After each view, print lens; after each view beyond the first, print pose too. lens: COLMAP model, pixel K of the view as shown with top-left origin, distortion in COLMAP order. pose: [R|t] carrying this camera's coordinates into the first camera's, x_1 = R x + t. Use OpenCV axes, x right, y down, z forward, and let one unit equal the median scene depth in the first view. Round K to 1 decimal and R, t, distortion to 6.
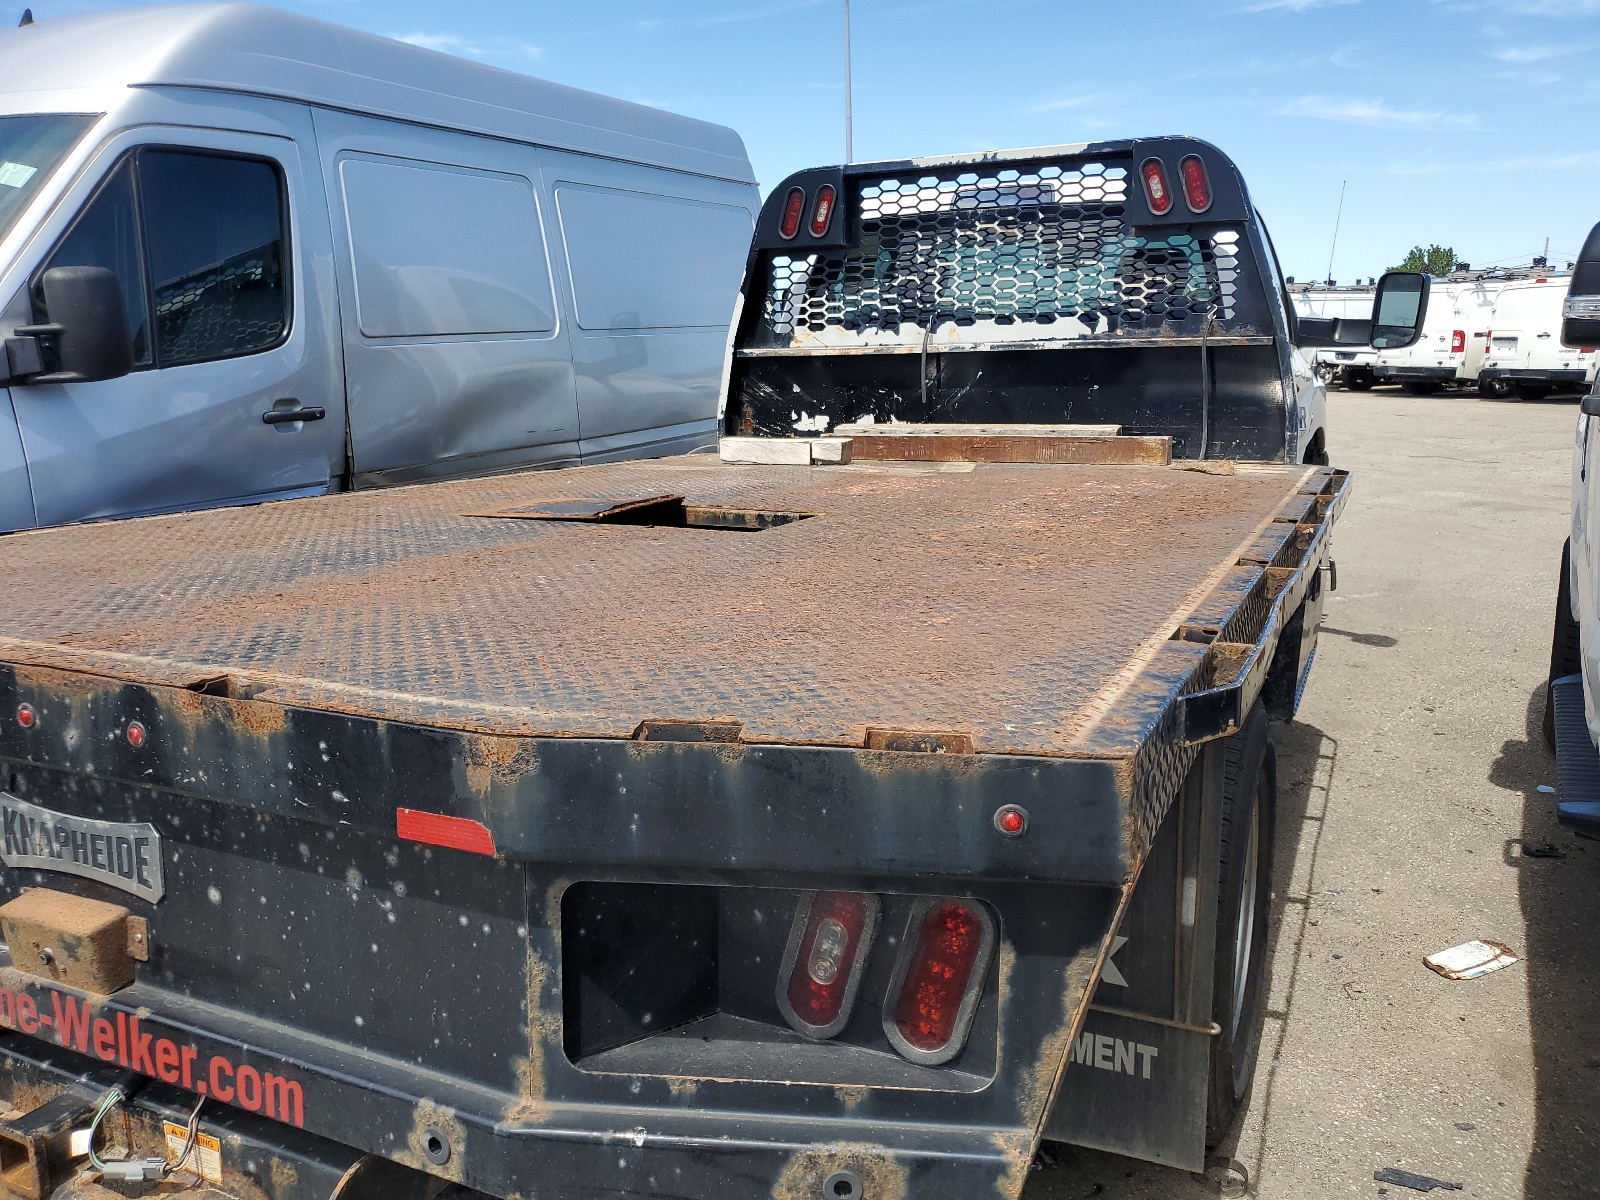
lens RADIAL K [[1243.4, 0, 806.0], [0, 1243.4, 614.3], [0, 0, 1]] dist [0.033501, -0.011349]
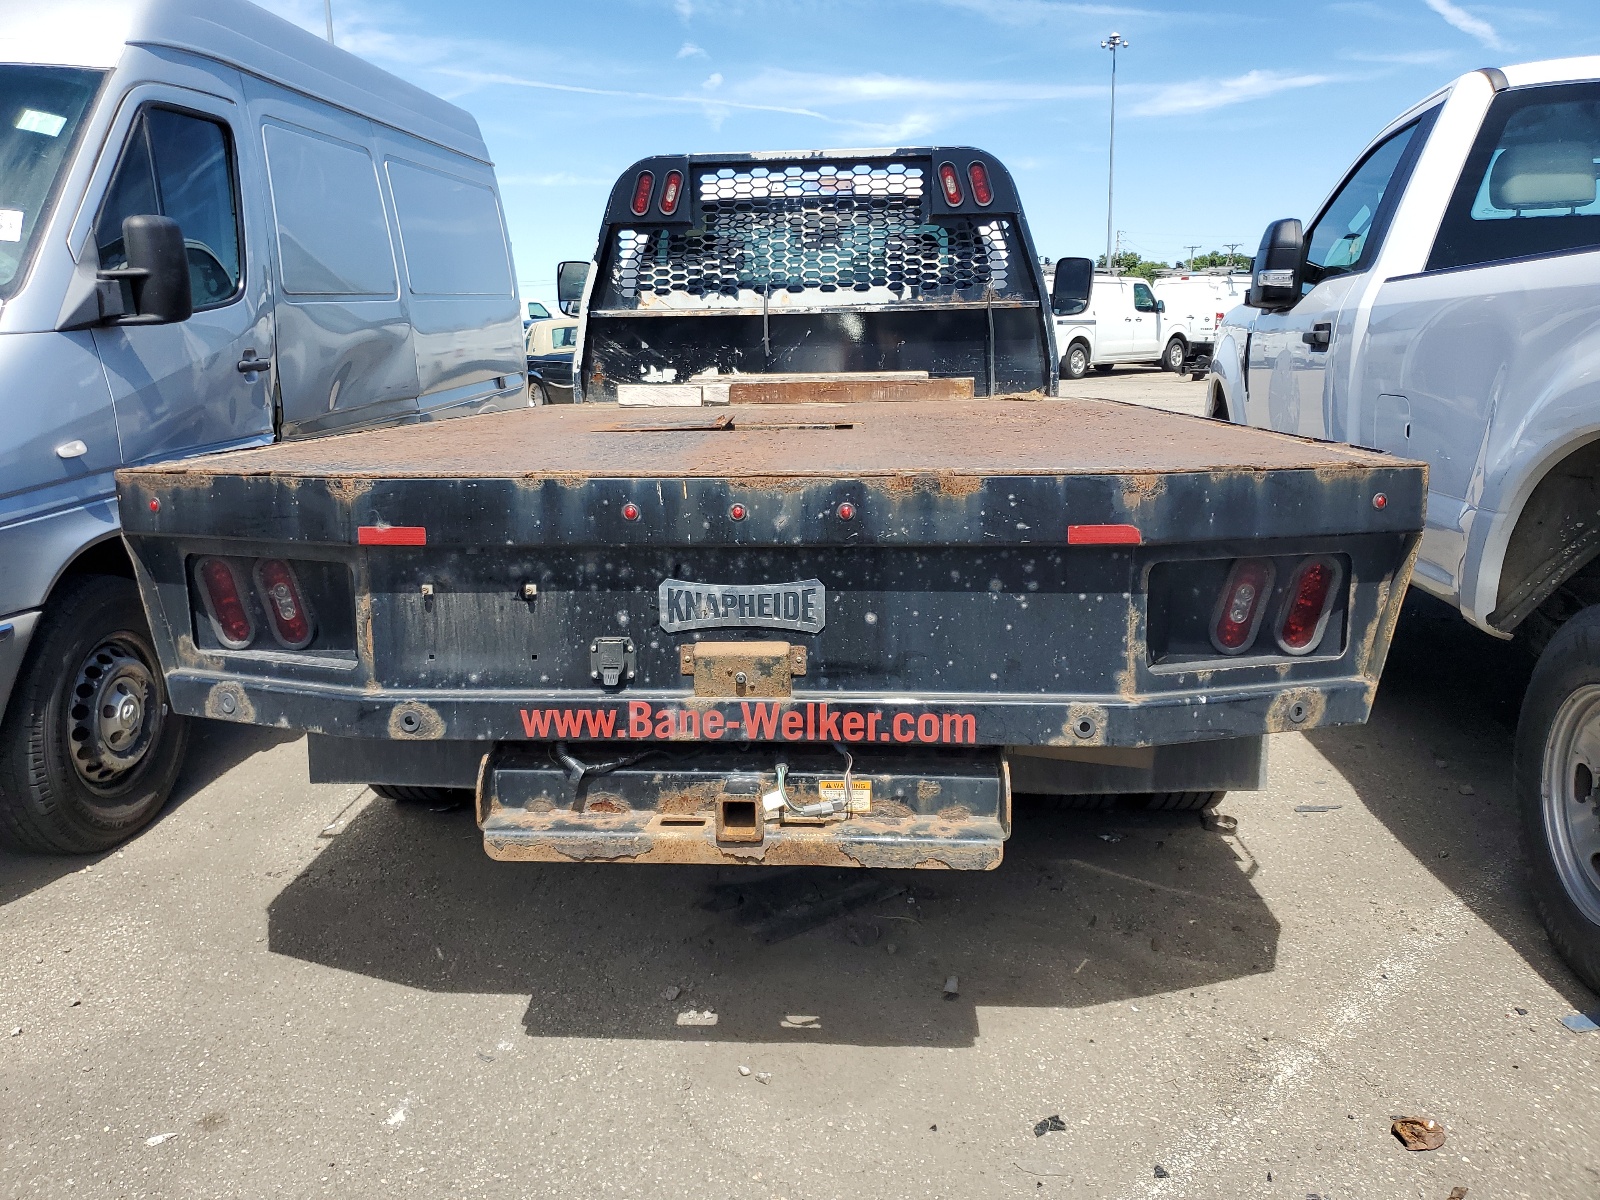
lens RADIAL K [[1243.4, 0, 788.2], [0, 1243.4, 589.5], [0, 0, 1]] dist [0.033501, -0.011349]
pose [[0.928926, -0.072889, 0.363020, -1.026051], [0.077082, 0.997020, 0.002942, 0.160657], [-0.362153, 0.025249, 0.931777, -0.363480]]
